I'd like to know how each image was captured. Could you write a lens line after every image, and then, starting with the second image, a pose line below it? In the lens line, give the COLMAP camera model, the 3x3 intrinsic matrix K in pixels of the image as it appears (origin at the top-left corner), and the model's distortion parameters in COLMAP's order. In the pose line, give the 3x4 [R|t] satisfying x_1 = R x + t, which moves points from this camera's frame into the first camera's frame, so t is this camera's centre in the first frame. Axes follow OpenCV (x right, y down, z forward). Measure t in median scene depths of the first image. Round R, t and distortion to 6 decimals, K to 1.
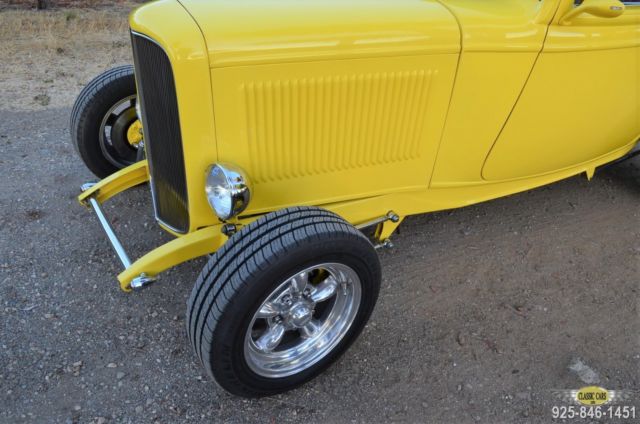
lens RADIAL K [[555.7, 0, 332.4], [0, 555.7, 220.8], [0, 0, 1]] dist [-0.065800, -0.001091]
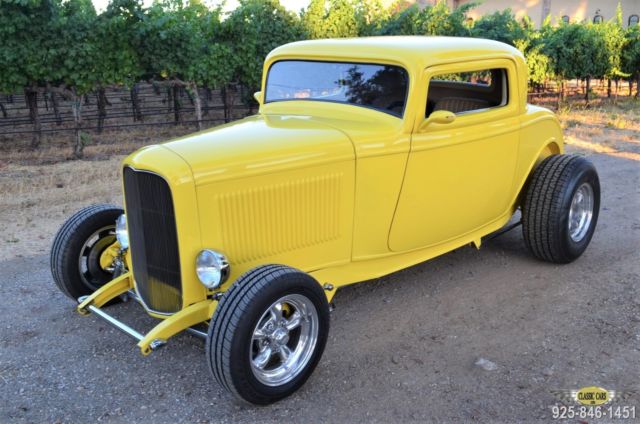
lens RADIAL K [[653.5, 0, 335.8], [0, 653.5, 211.6], [0, 0, 1]] dist [-0.038730, -0.007199]
pose [[0.976155, -0.133602, 0.171090, -0.134477], [0.173933, 0.952960, -0.248223, 0.248991], [-0.129879, 0.272062, 0.953475, -0.610382]]
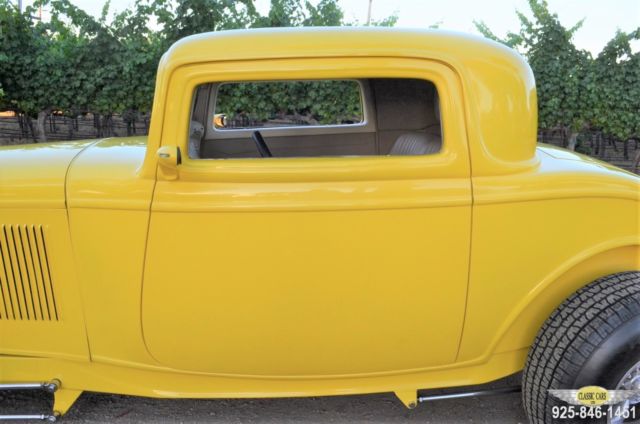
lens RADIAL K [[579.2, 0, 326.9], [0, 579.2, 210.5], [0, 0, 1]] dist [-0.061207, 0.003690]
pose [[0.881776, 0.032976, -0.470514, 1.089348], [-0.192955, 0.935480, -0.296049, -0.102273], [0.430394, 0.351837, 0.831247, 0.395150]]
